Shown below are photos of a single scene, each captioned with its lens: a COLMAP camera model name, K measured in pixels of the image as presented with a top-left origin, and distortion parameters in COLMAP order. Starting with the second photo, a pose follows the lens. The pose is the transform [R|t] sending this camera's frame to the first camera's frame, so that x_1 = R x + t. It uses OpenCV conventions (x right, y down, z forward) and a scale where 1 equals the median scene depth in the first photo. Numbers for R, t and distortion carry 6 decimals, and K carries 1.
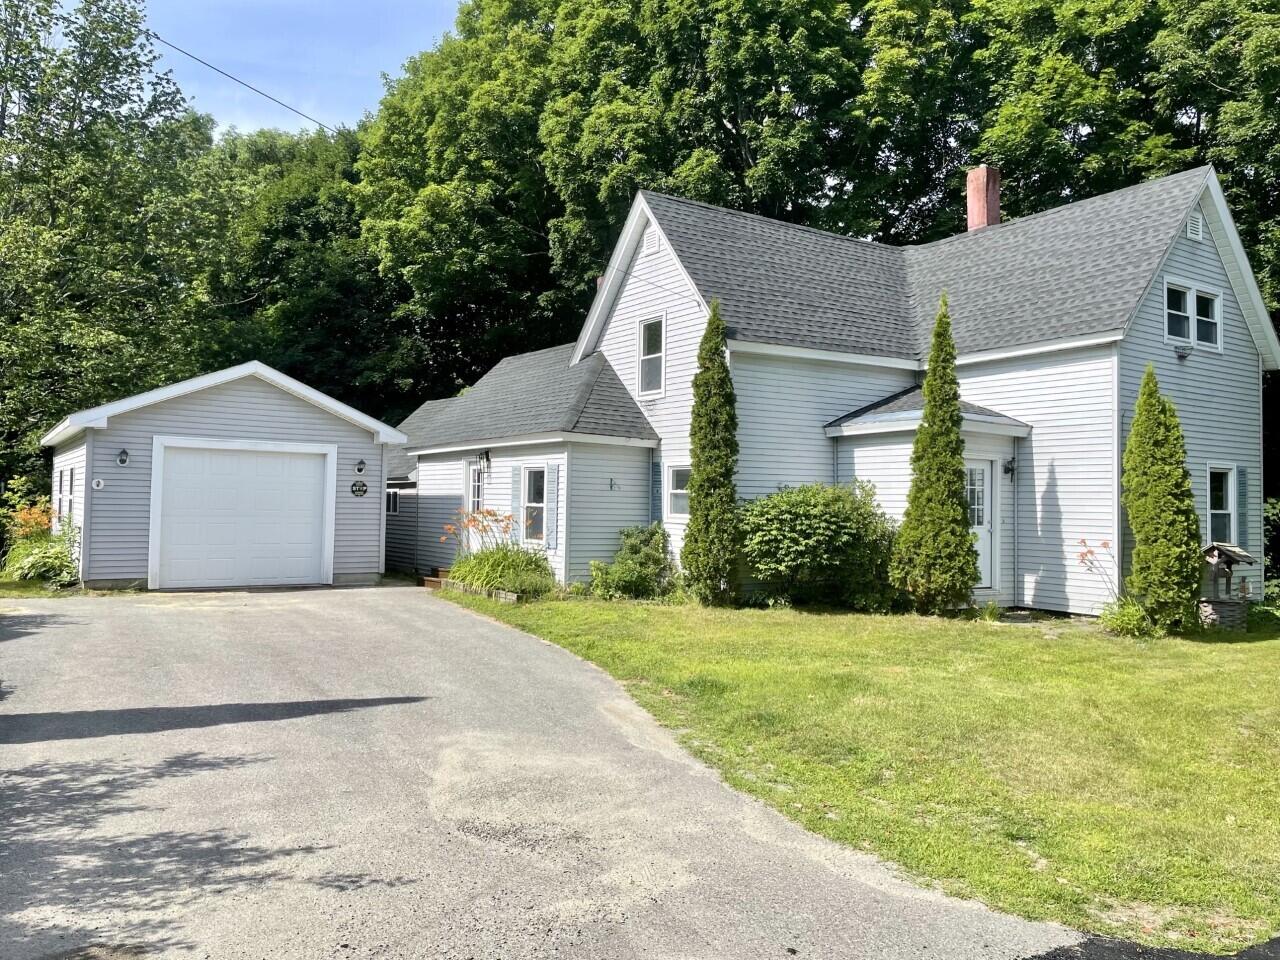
lens RADIAL K [[990.4, 0, 627.0], [0, 990.4, 469.6], [0, 0, 1]] dist [0.034385, -0.012705]
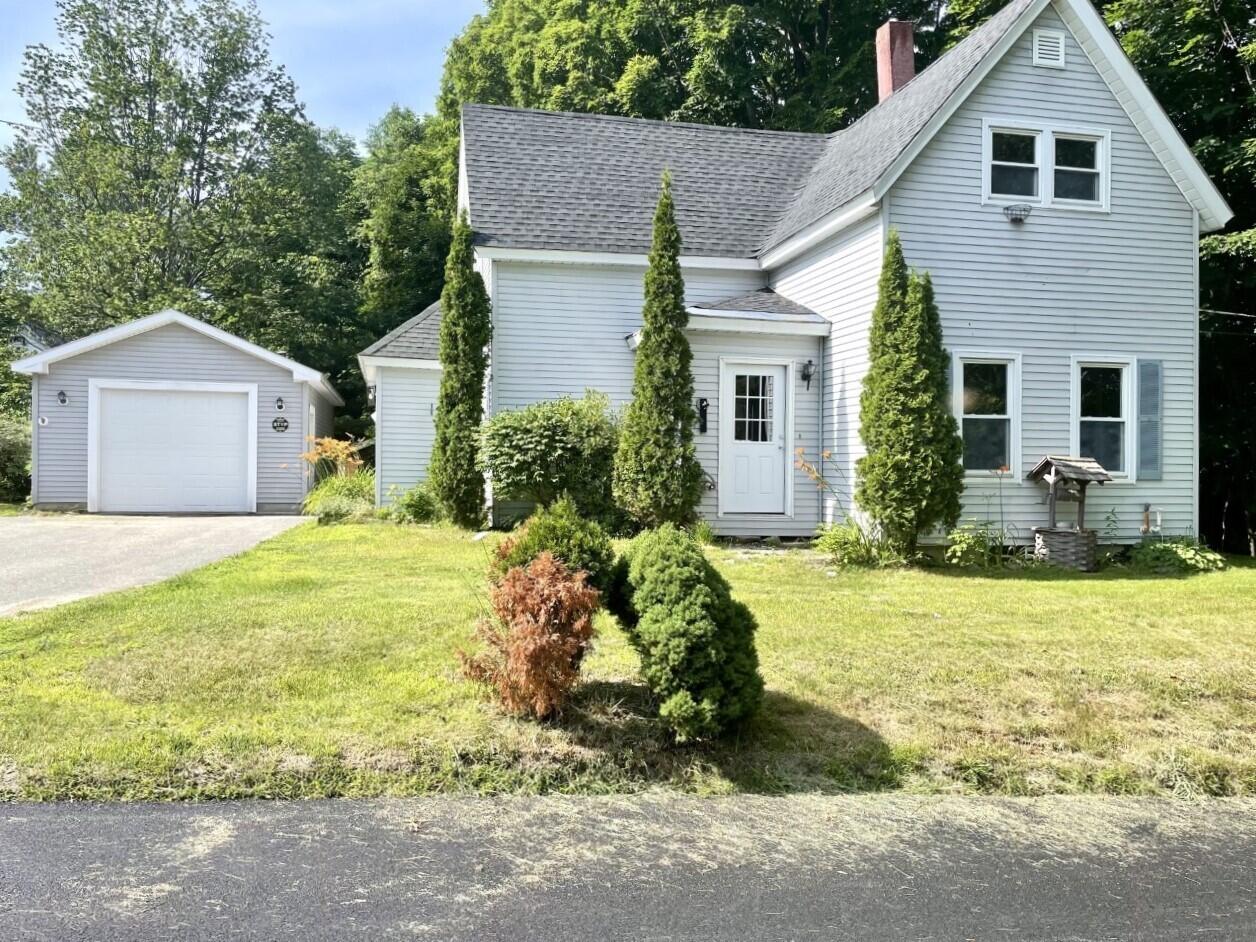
lens RADIAL K [[971.8, 0, 624.1], [0, 971.8, 480.8], [0, 0, 1]] dist [0.034385, -0.012705]
pose [[0.935924, -0.004398, -0.352174, 0.527414], [0.019128, 0.999081, 0.038358, 0.054787], [0.351681, -0.042636, 0.935148, 0.163830]]
